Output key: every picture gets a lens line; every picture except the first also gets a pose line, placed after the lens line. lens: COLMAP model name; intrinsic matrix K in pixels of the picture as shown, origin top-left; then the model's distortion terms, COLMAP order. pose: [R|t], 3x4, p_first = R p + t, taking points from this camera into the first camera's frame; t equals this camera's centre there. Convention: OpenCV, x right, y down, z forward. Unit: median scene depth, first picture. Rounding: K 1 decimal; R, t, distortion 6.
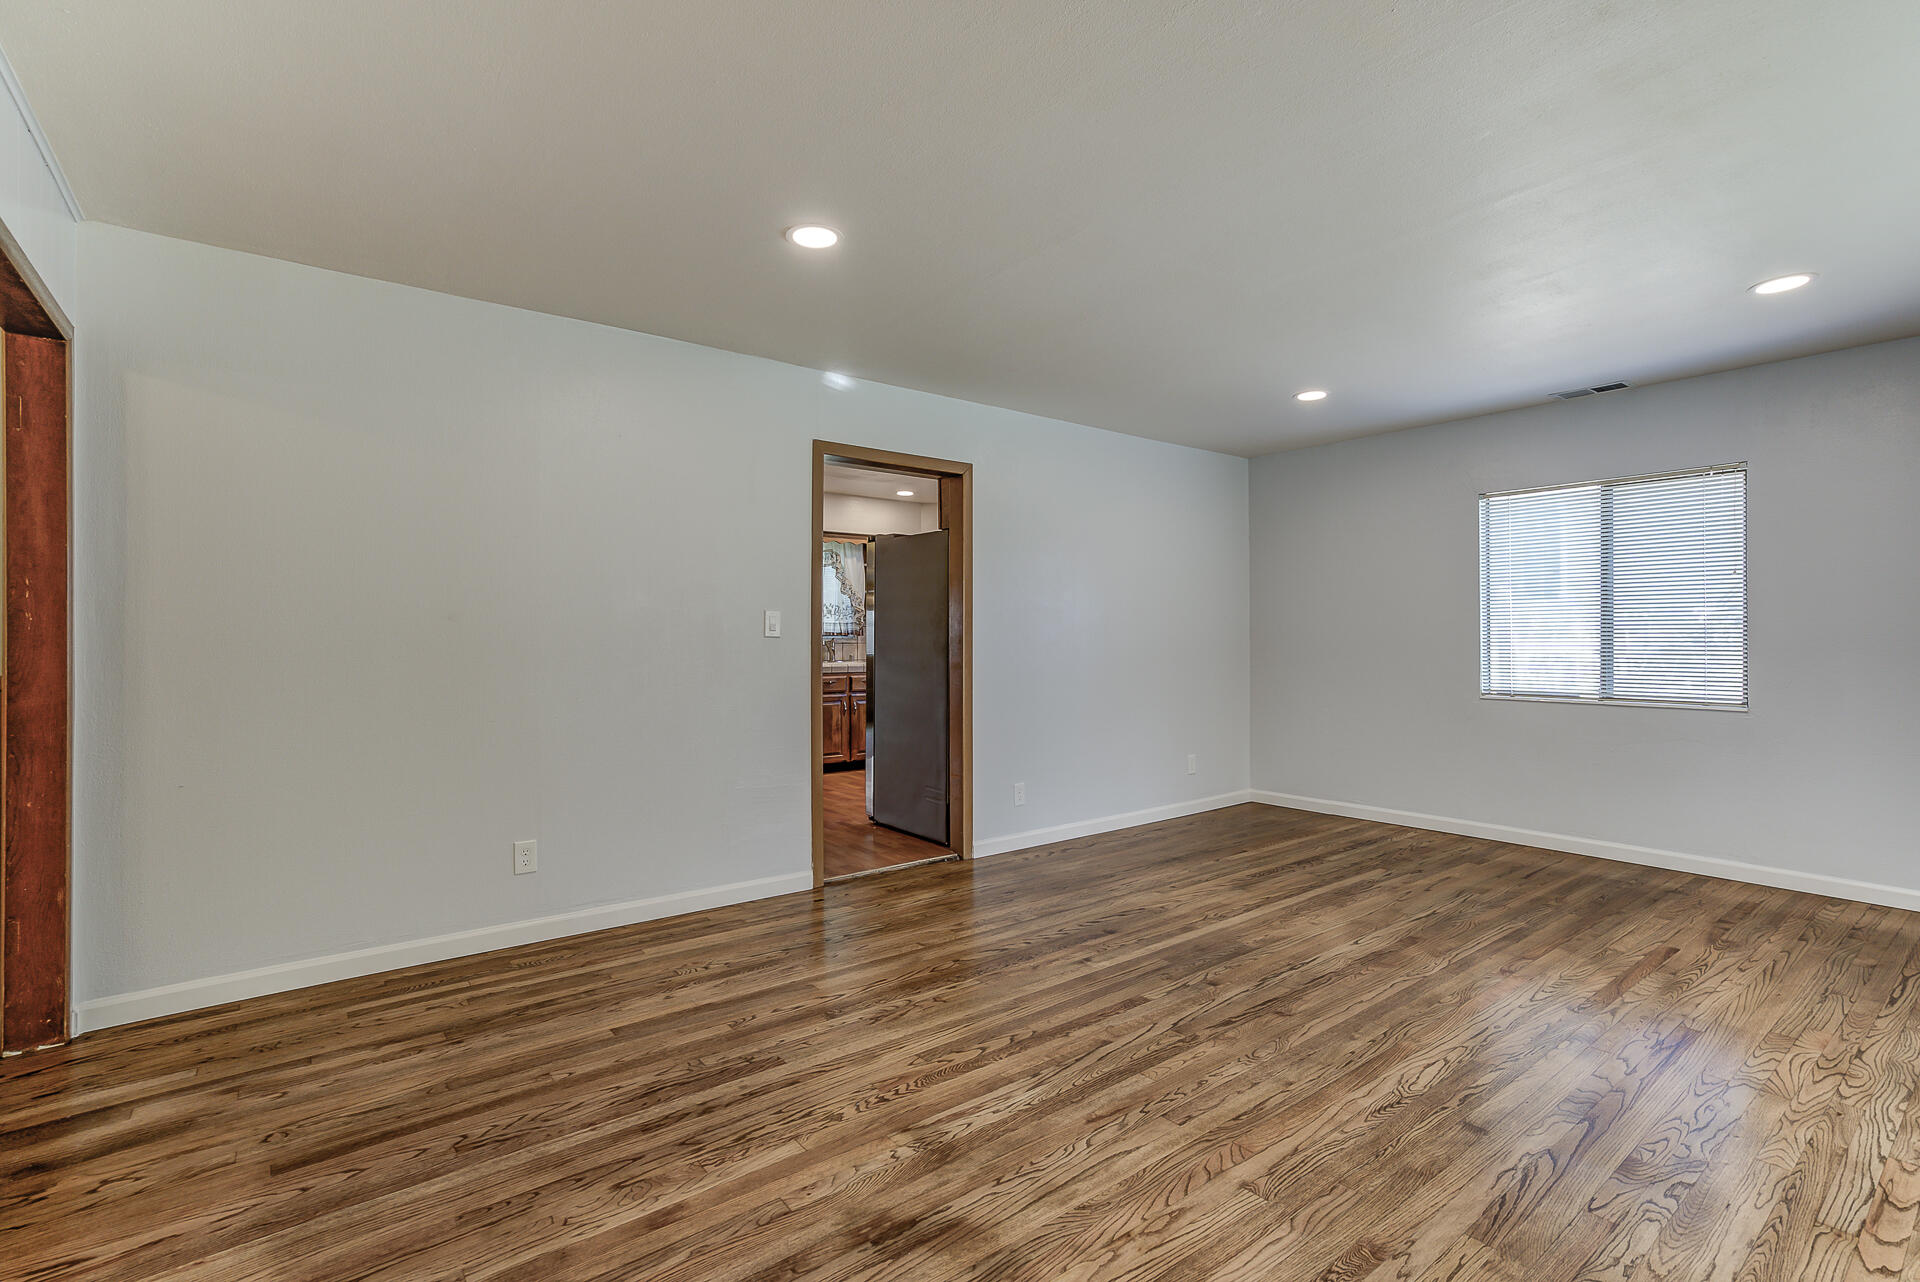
lens RADIAL K [[877.6, 0, 973.7], [0, 877.6, 633.7], [0, 0, 1]] dist [-0.044184, 0.022979]
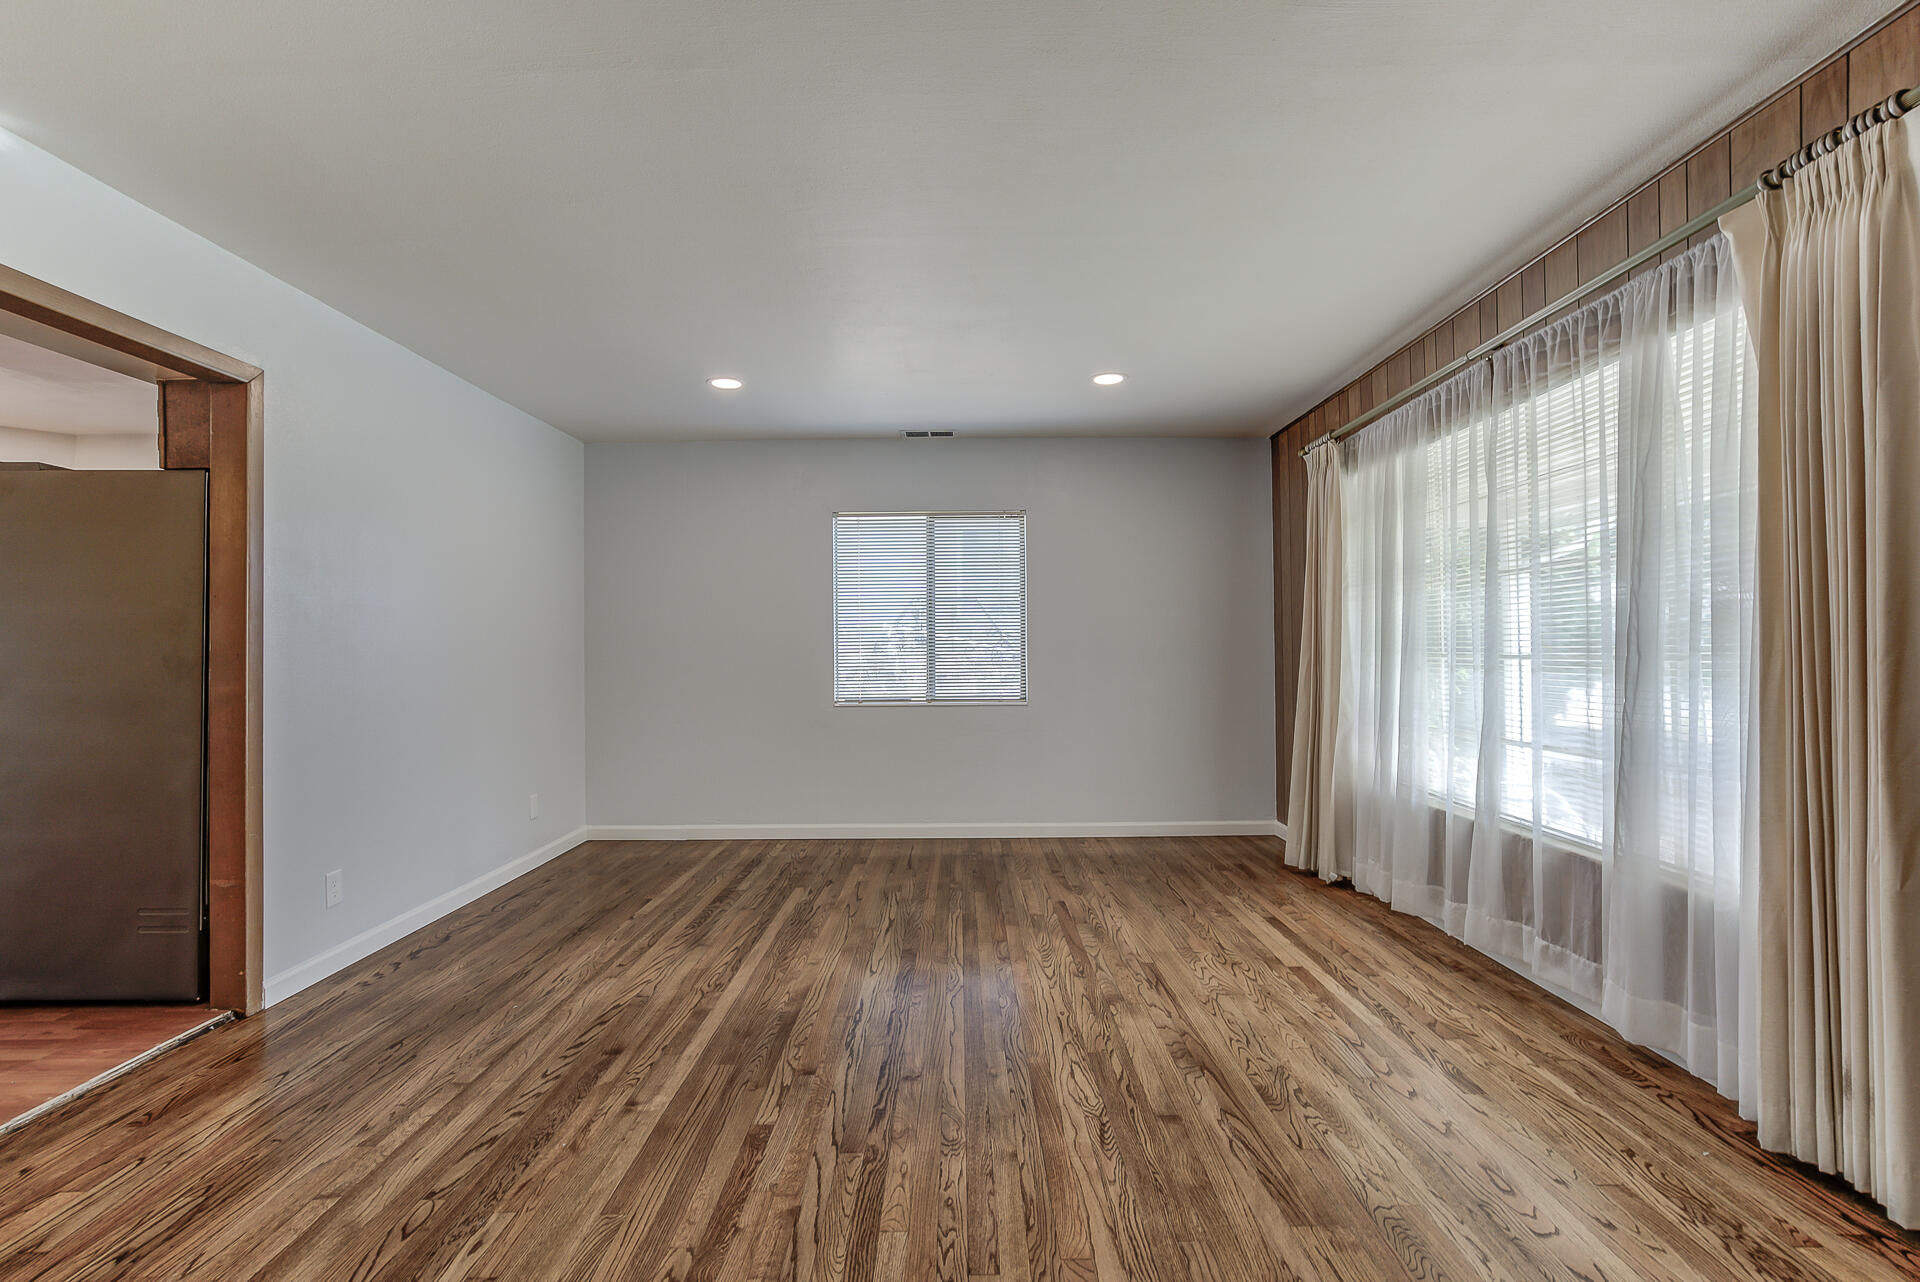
lens RADIAL K [[877.6, 0, 973.7], [0, 877.6, 633.7], [0, 0, 1]] dist [-0.044184, 0.022979]
pose [[0.624157, 0.009087, 0.781246, -0.219323], [0.005521, 0.999856, -0.016040, 0.007077], [-0.781279, 0.014324, 0.624017, 0.308436]]
